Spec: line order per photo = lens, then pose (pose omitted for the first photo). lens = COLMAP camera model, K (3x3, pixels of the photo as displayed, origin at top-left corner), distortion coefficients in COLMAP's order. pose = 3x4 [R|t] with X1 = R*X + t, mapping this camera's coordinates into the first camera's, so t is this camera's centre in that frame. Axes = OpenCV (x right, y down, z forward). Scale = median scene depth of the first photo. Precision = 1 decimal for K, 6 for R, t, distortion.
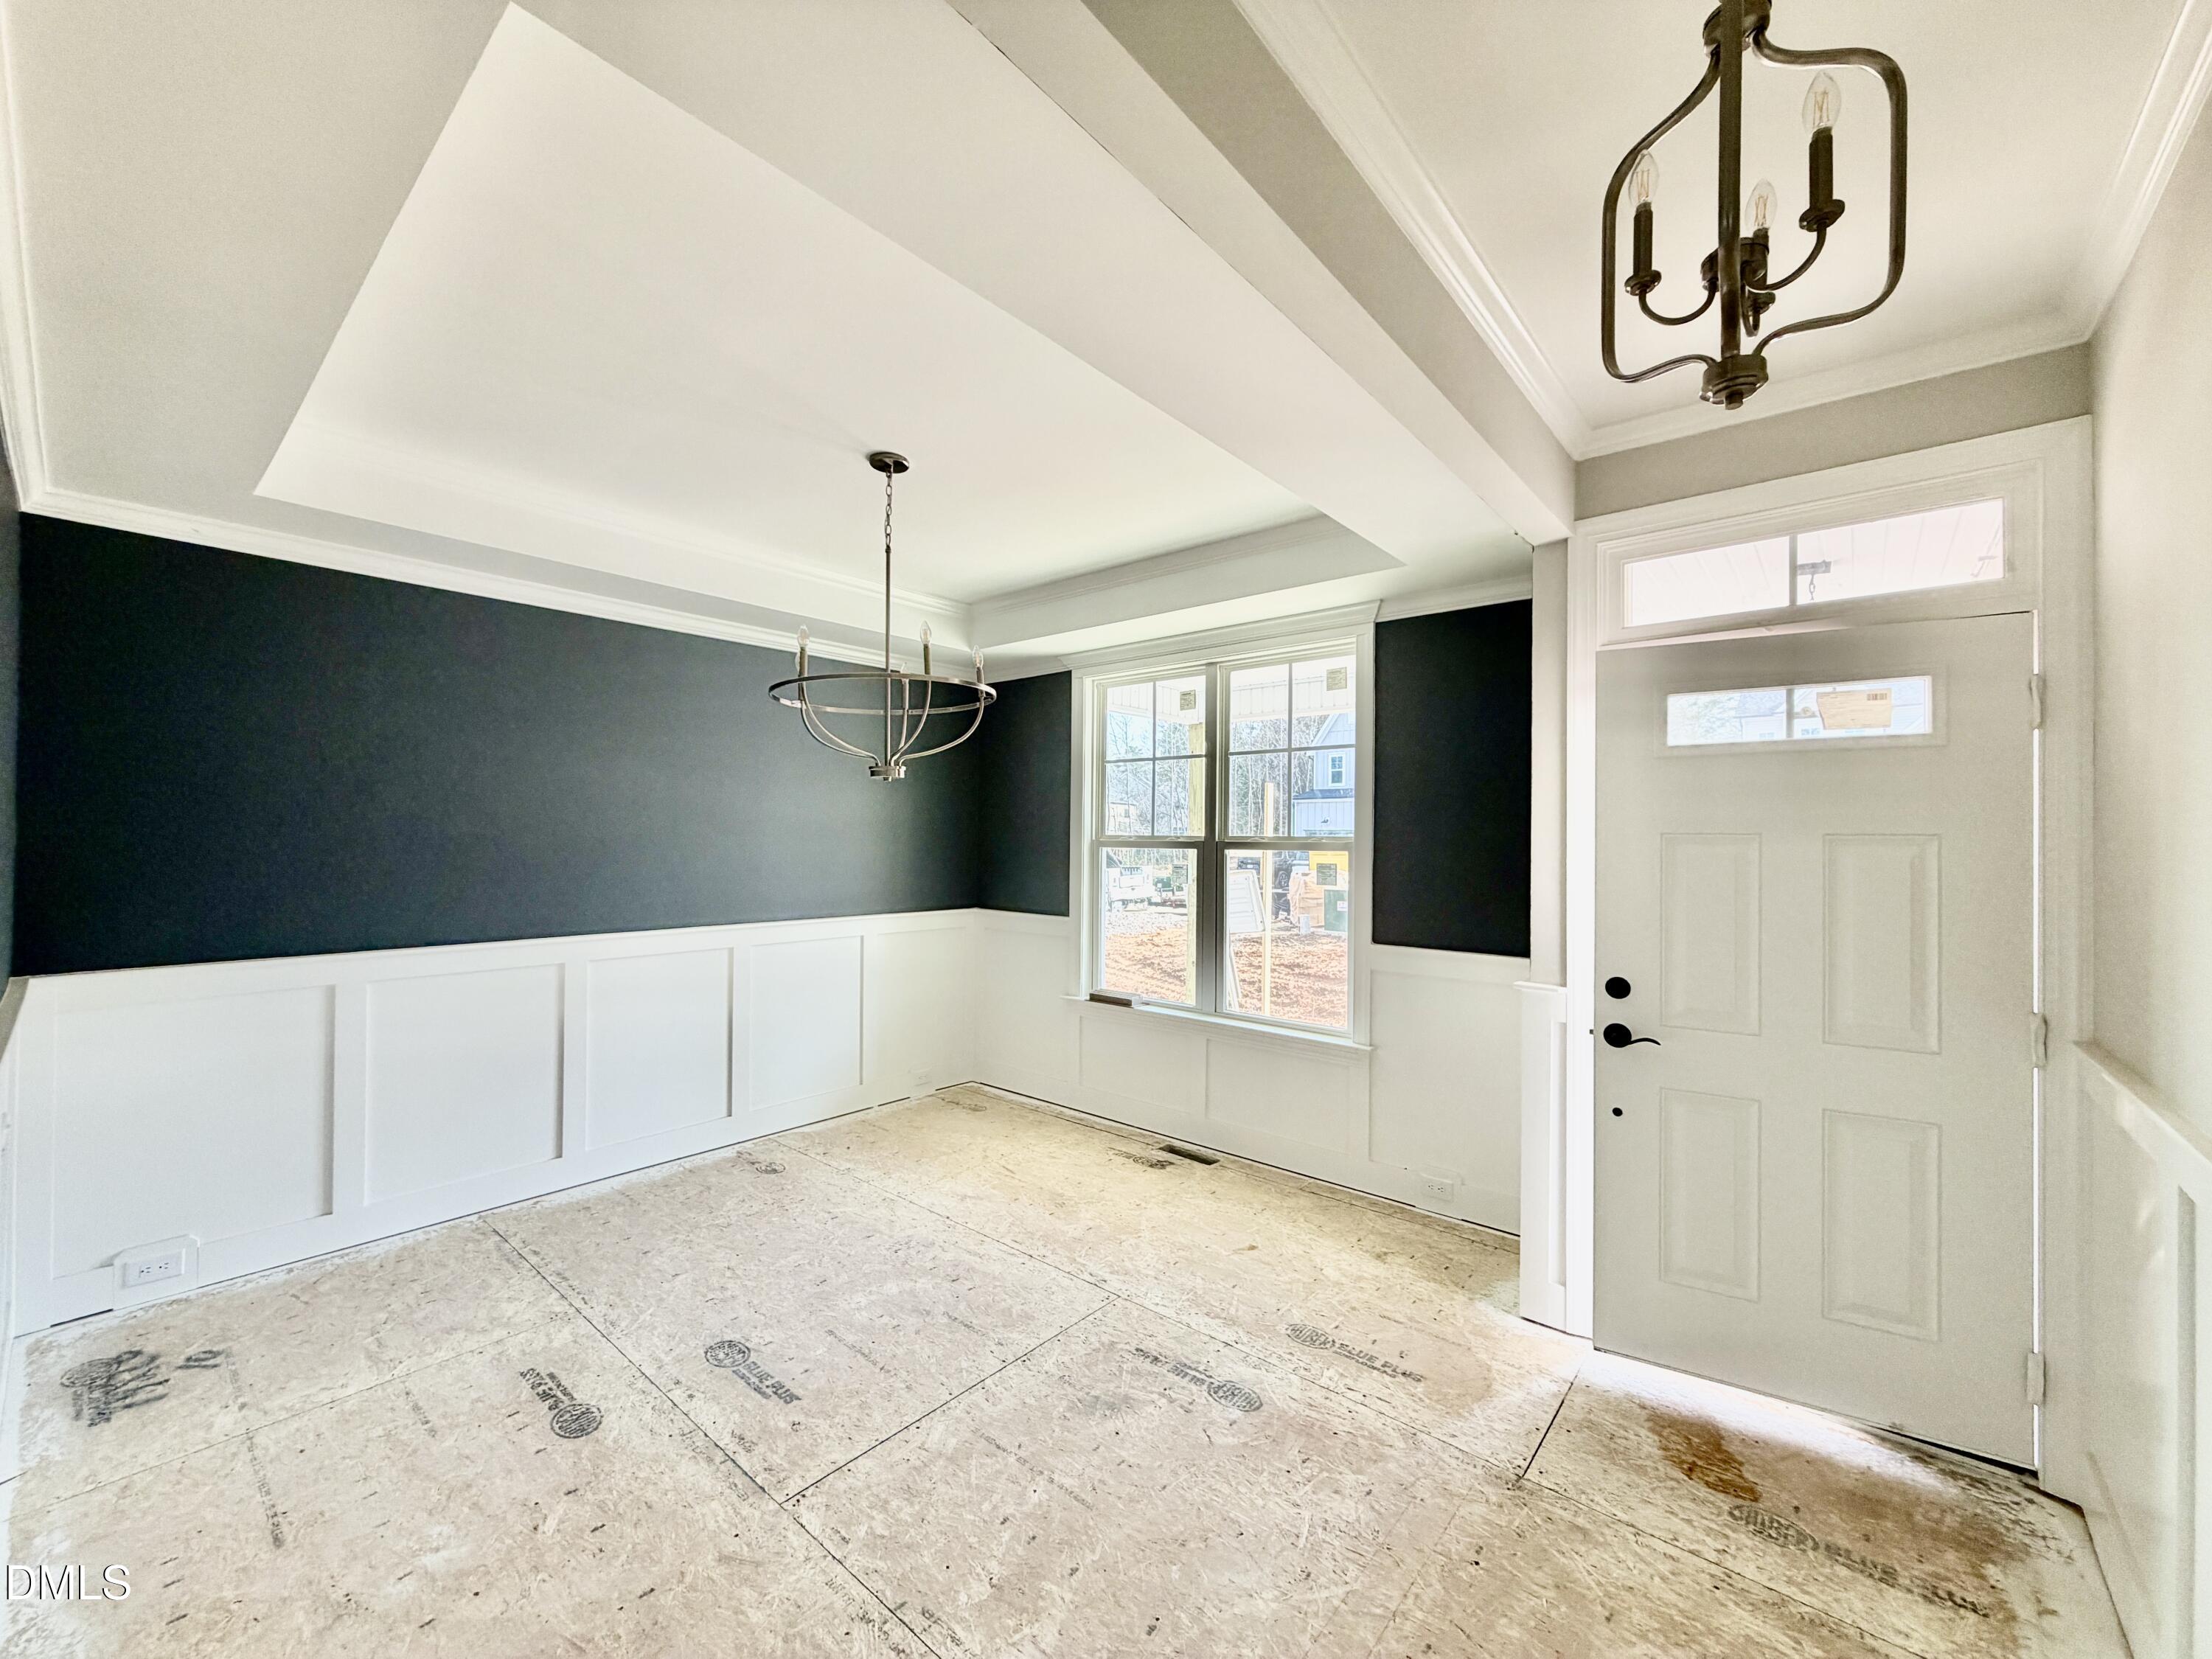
lens RADIAL K [[883.7, 0, 1110.2], [0, 883.7, 814.4], [0, 0, 1]] dist [0.001907, -0.000684]
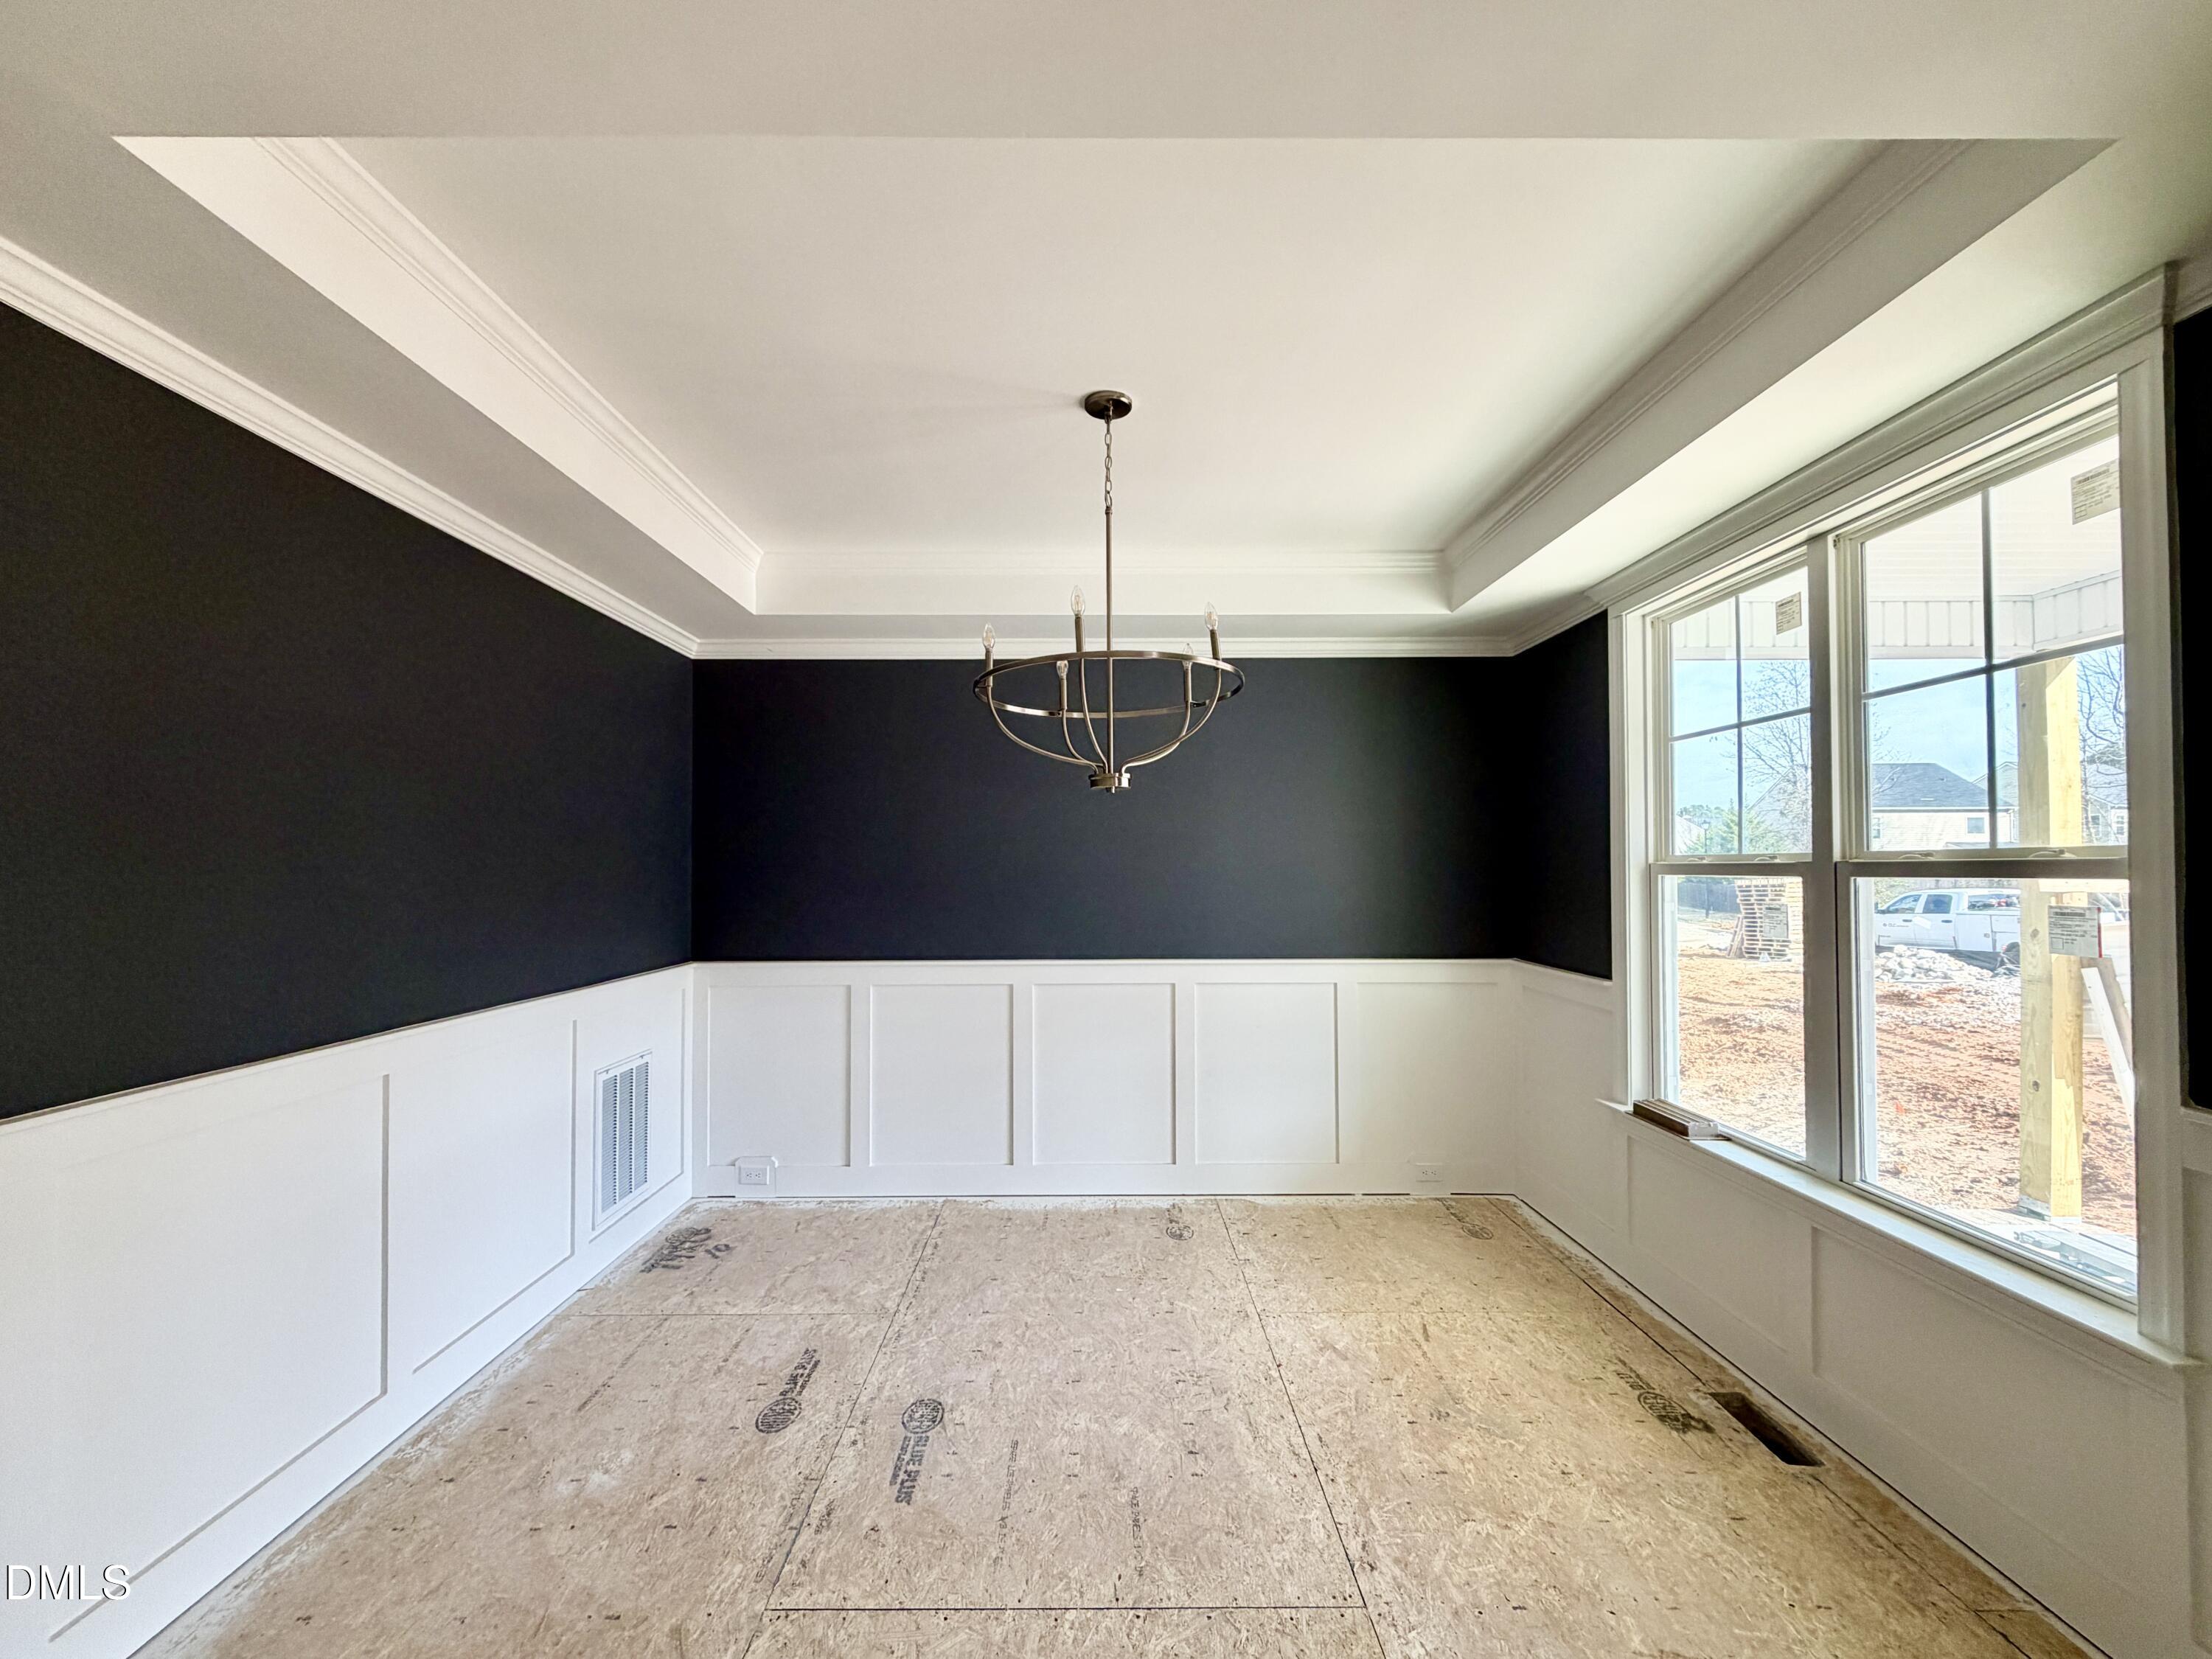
lens RADIAL K [[919.3, 0, 1112.8], [0, 919.3, 835.5], [0, 0, 1]] dist [-0.000674, -0.000130]
pose [[0.647316, -0.037950, -0.761277, 0.366922], [0.029237, 0.999261, -0.024954, 0.021632], [0.761661, -0.006105, 0.647947, 0.420359]]
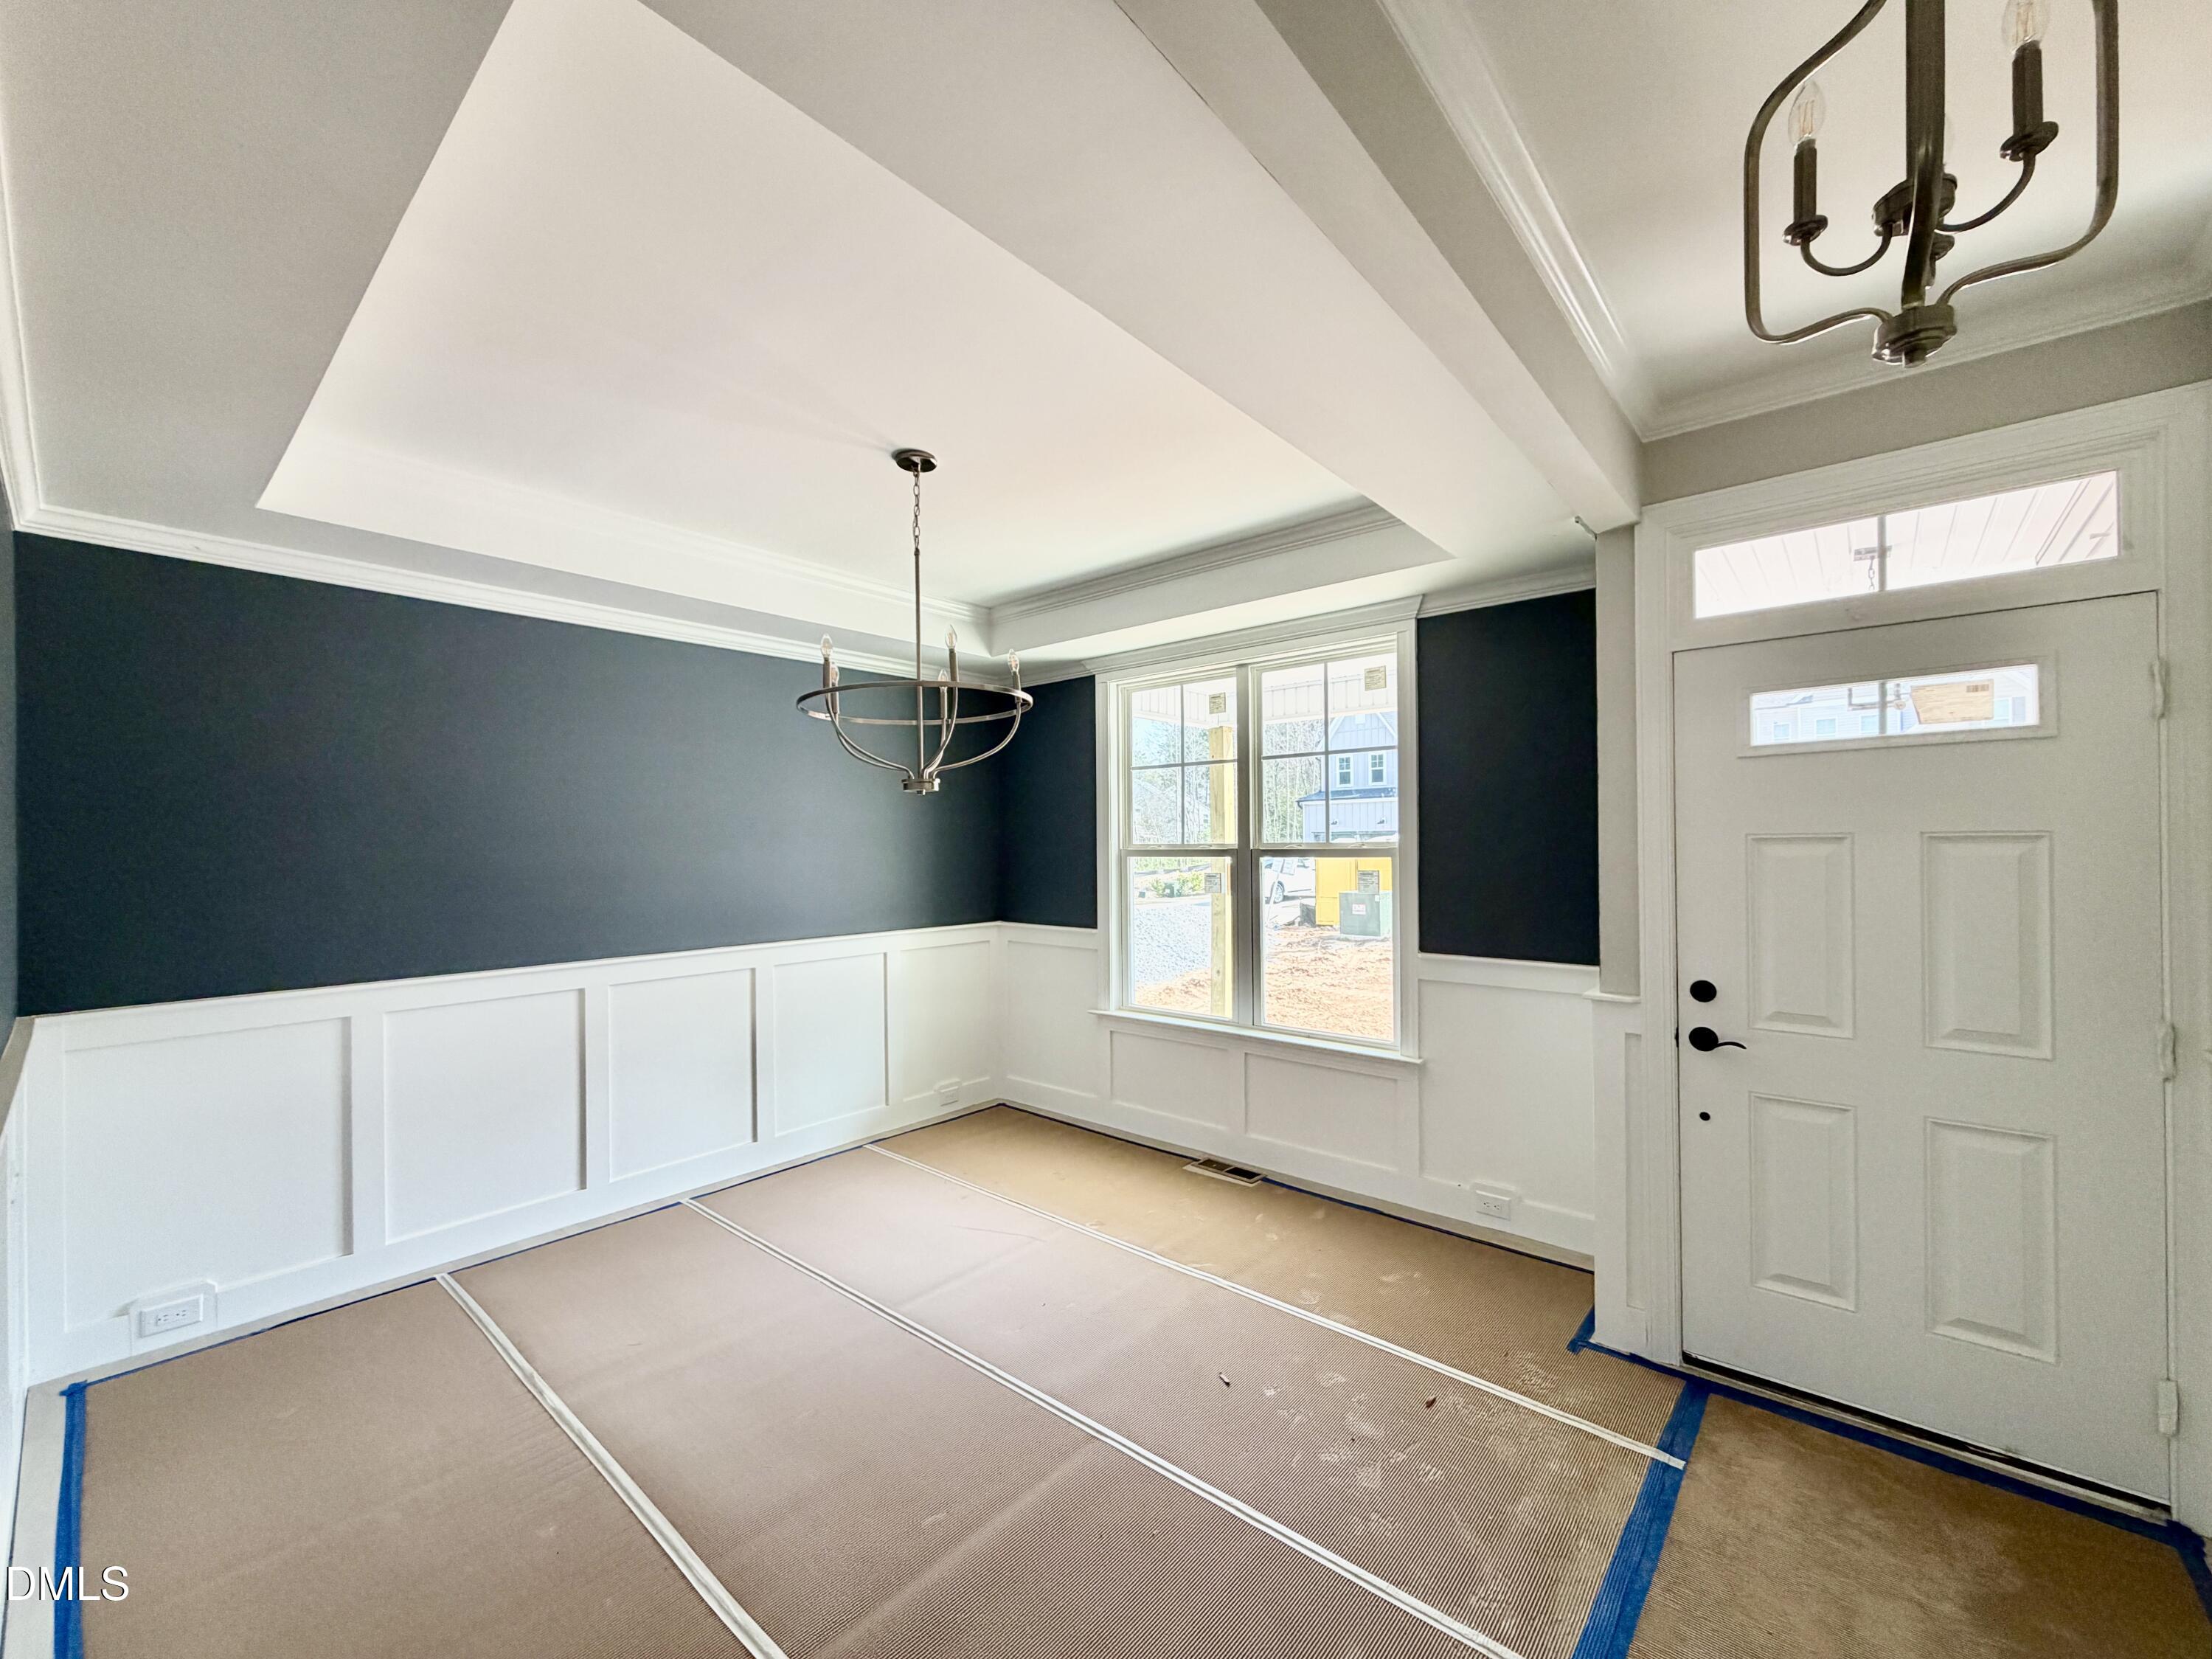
lens RADIAL K [[888.6, 0, 1108.8], [0, 888.6, 823.4], [0, 0, 1]] dist [-0.001613, 0.000984]
pose [[0.999807, -0.019015, -0.004875, -0.042179], [0.019038, 0.999807, 0.004762, -0.006942], [0.004784, -0.004854, 0.999977, 0.037434]]
